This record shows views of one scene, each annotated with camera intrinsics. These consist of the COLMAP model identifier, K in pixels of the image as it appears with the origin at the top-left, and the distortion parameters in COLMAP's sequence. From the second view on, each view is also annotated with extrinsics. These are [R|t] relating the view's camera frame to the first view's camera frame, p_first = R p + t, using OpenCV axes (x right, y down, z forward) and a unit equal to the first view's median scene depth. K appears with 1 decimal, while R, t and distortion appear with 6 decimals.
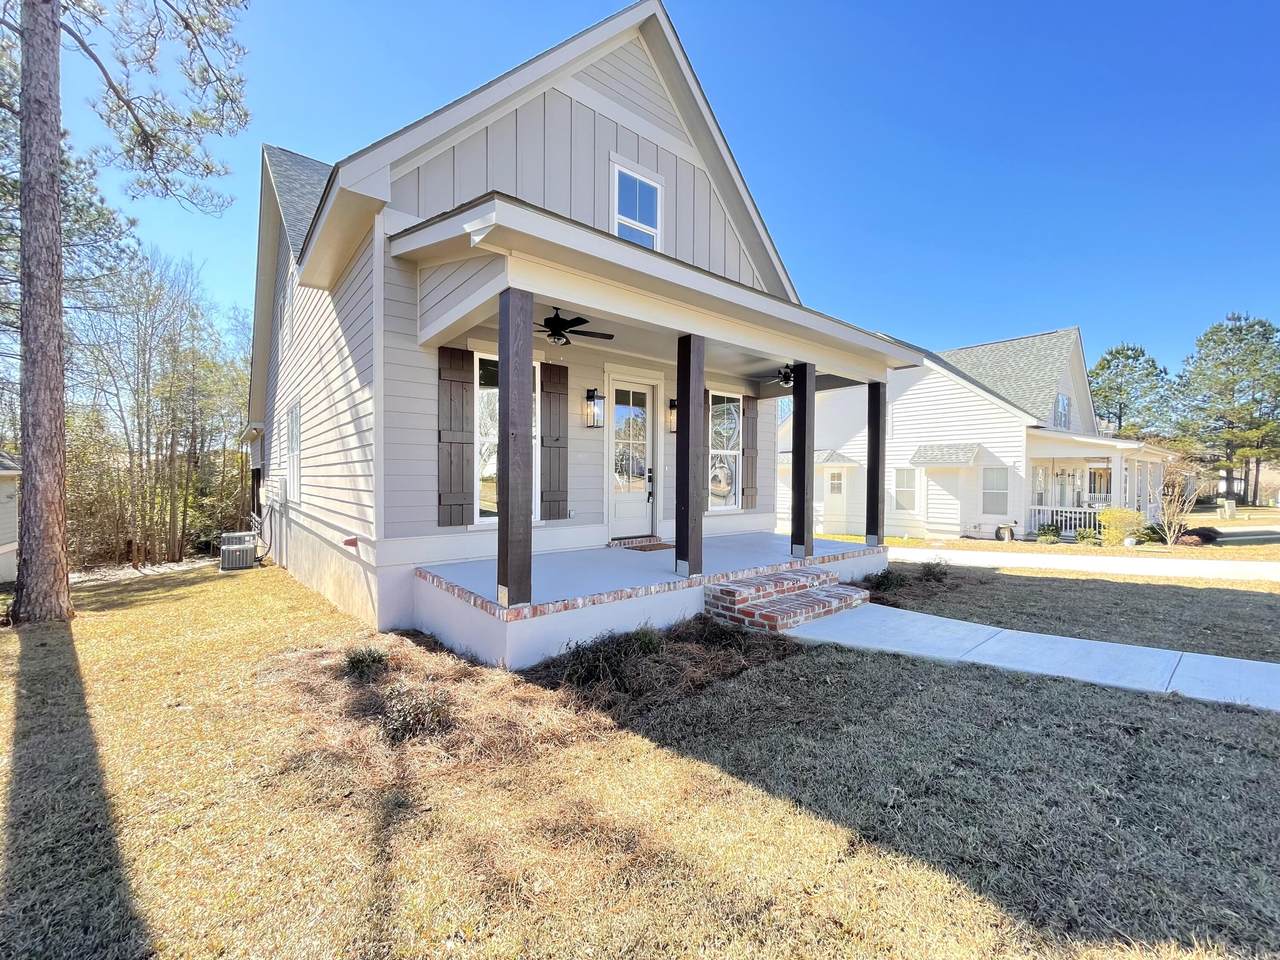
lens RADIAL K [[518.8, 0, 640.0], [0, 518.8, 480.0], [0, 0, 1]] dist [0.000067, -0.000021]
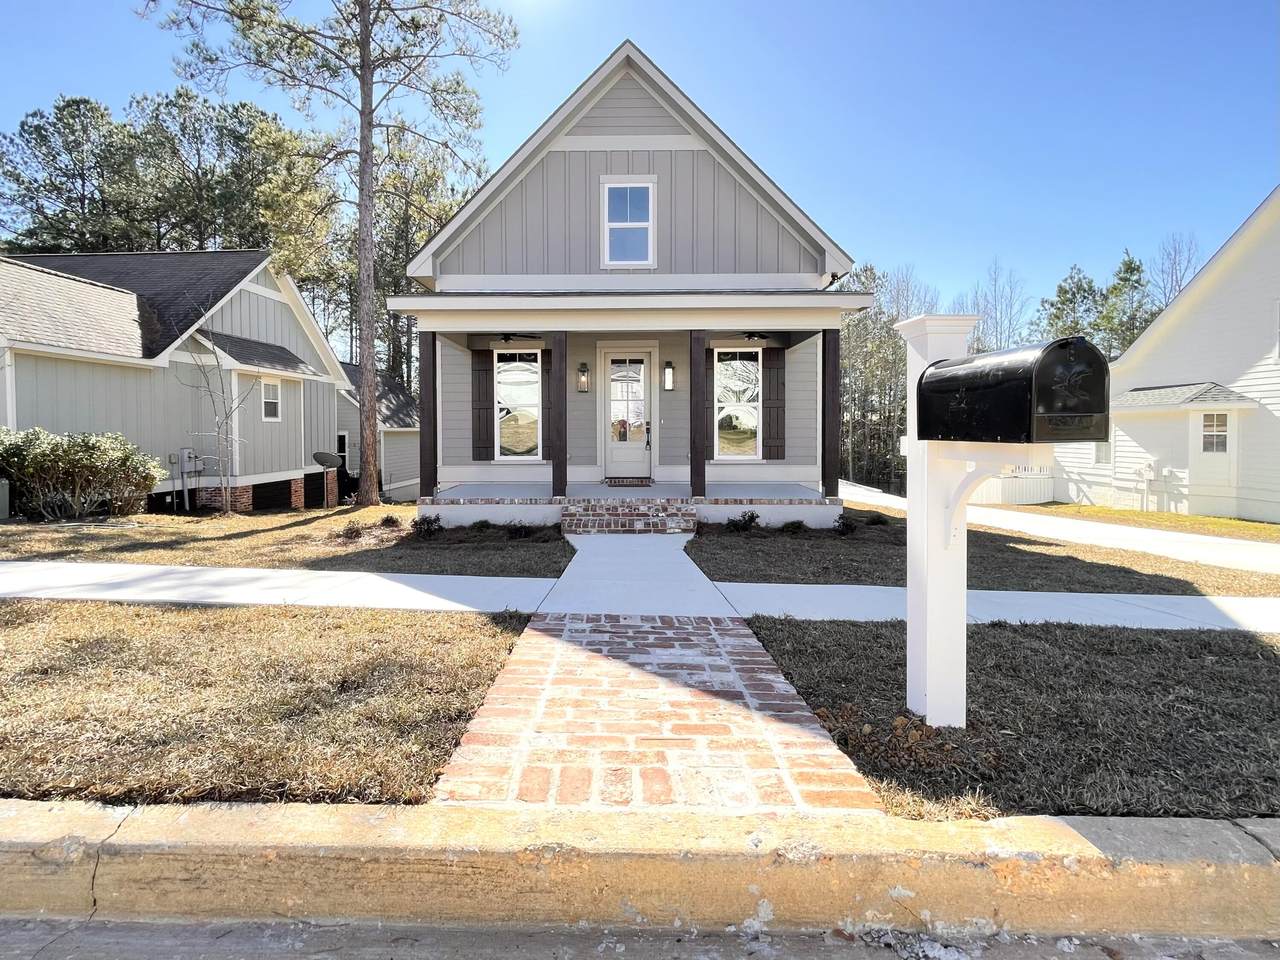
lens RADIAL K [[627.2, 0, 612.6], [0, 627.2, 439.8], [0, 0, 1]] dist [-0.000035, -0.000201]
pose [[0.756473, 0.004644, -0.654009, 0.958156], [0.002706, 0.999944, 0.010230, 0.004658], [0.654020, -0.009508, 0.756418, -0.159282]]
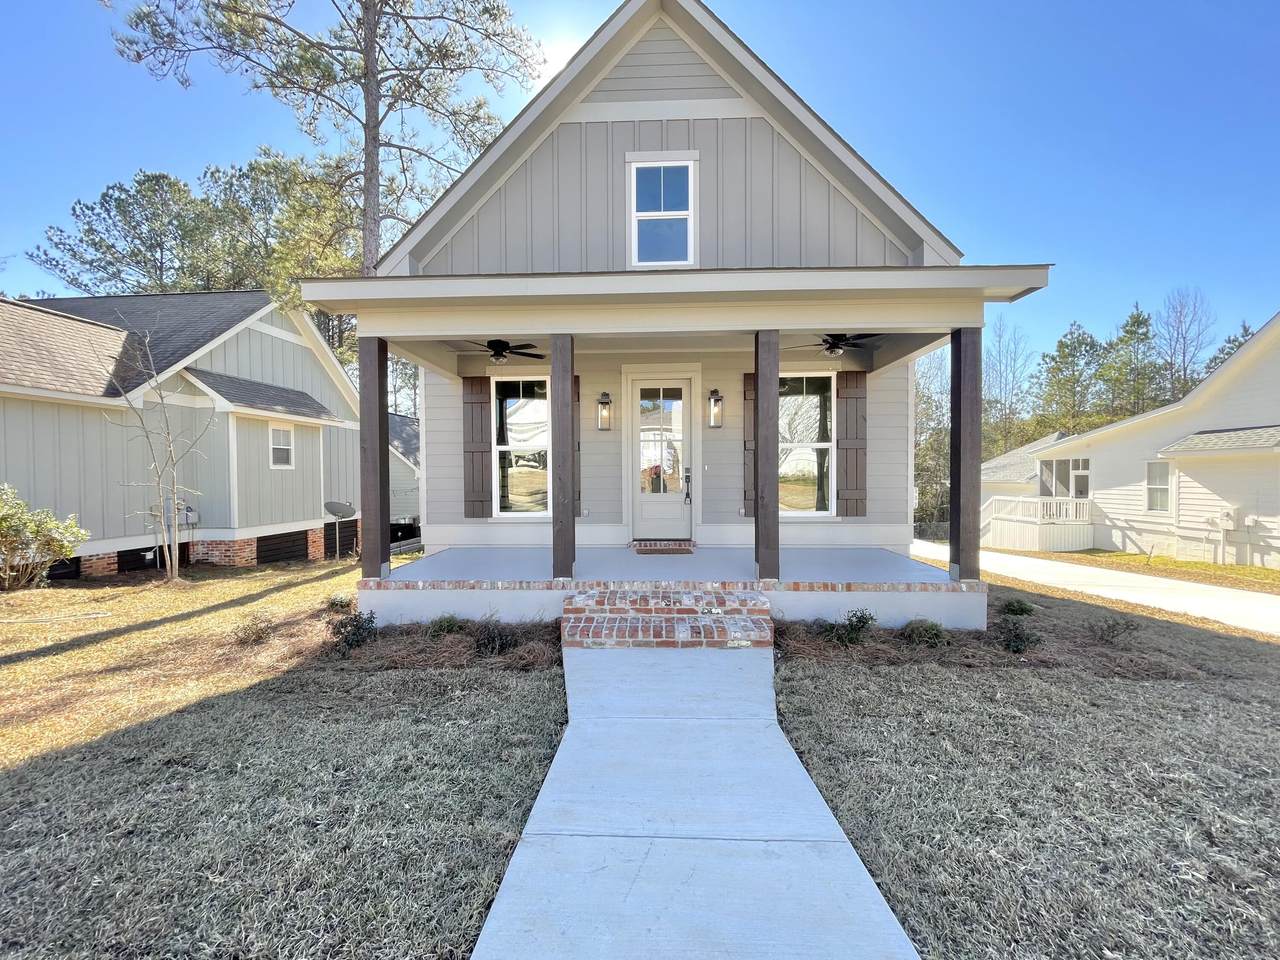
lens RADIAL K [[518.8, 0, 640.0], [0, 518.8, 480.0], [0, 0, 1]] dist [0.000067, -0.000021]
pose [[0.747812, -0.001472, -0.663909, 0.610387], [0.005052, 0.999981, 0.003472, -0.004074], [0.663891, -0.005950, 0.747805, 0.254713]]
